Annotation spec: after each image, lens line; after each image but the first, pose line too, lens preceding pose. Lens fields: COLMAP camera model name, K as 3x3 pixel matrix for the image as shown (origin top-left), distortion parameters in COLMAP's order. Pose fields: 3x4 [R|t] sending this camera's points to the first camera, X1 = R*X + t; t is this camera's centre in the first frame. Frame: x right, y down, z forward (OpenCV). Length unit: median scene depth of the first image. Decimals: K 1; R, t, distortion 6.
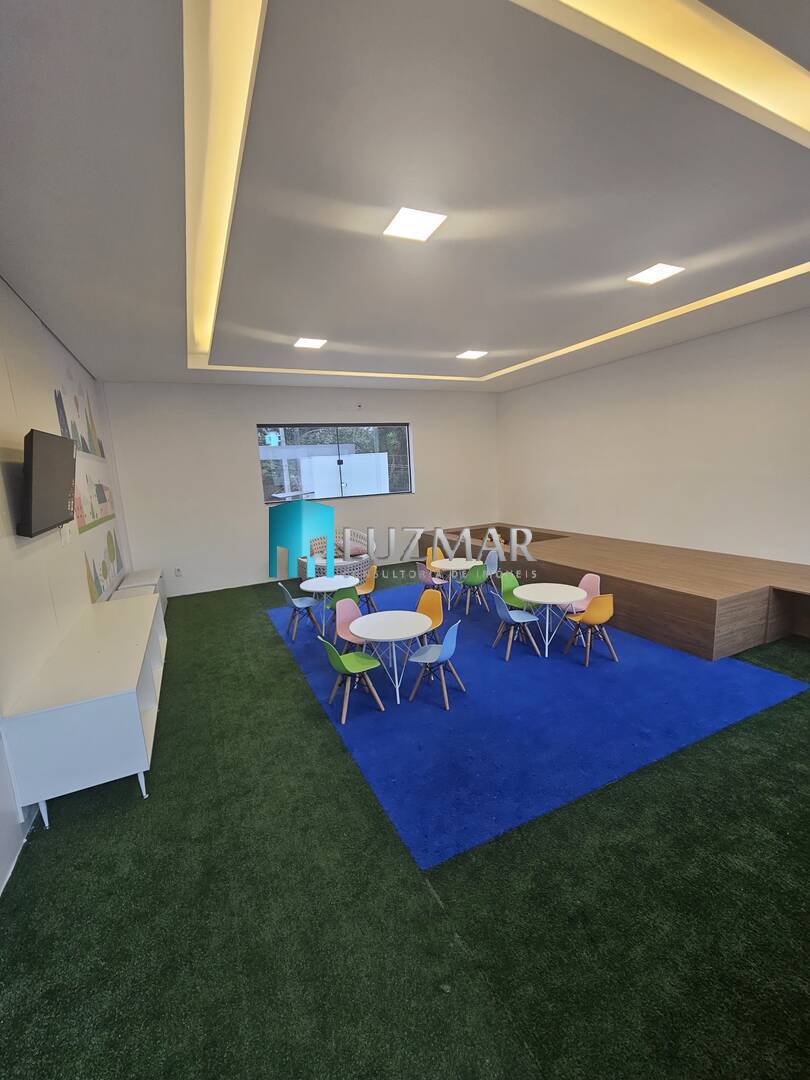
lens RADIAL K [[446.3, 0, 413.9], [0, 446.3, 545.5], [0, 0, 1]] dist [0.002216, -0.001913]
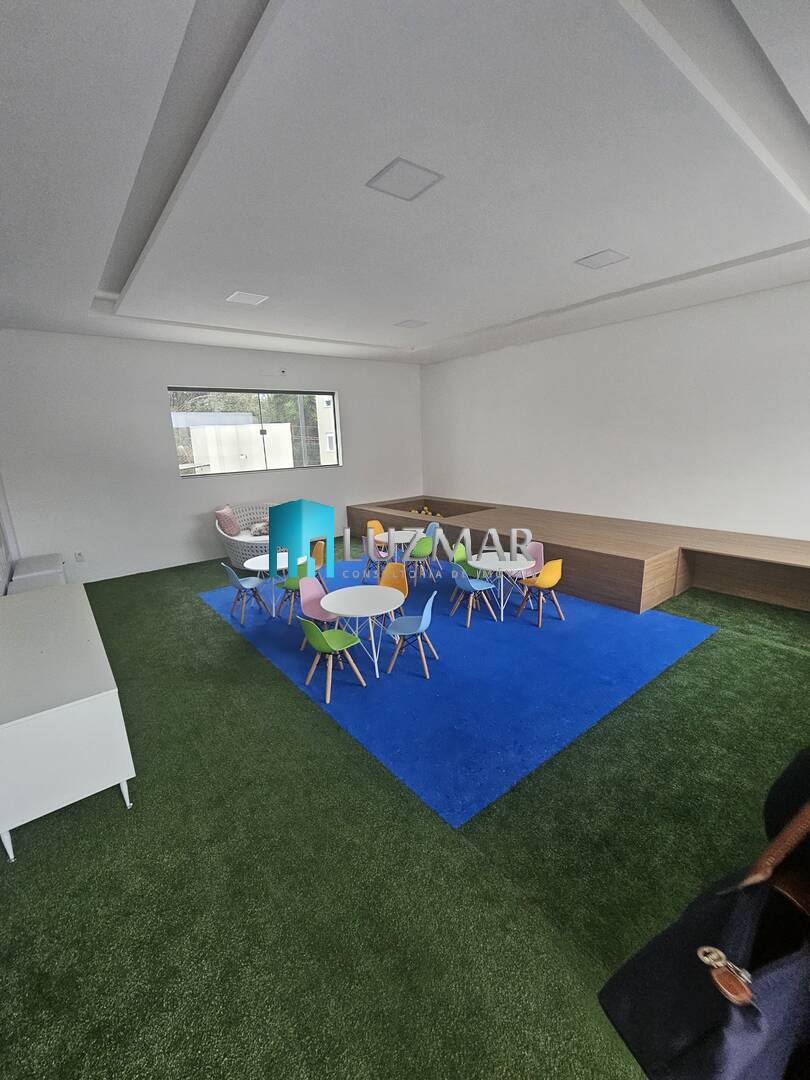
lens RADIAL K [[446.3, 0, 410.1], [0, 446.3, 547.7], [0, 0, 1]] dist [0.002216, -0.001913]
pose [[0.974973, -0.037436, 0.219148, -0.170494], [0.023588, 0.997576, 0.065470, 0.000003], [-0.221068, -0.058662, 0.973493, 0.025651]]
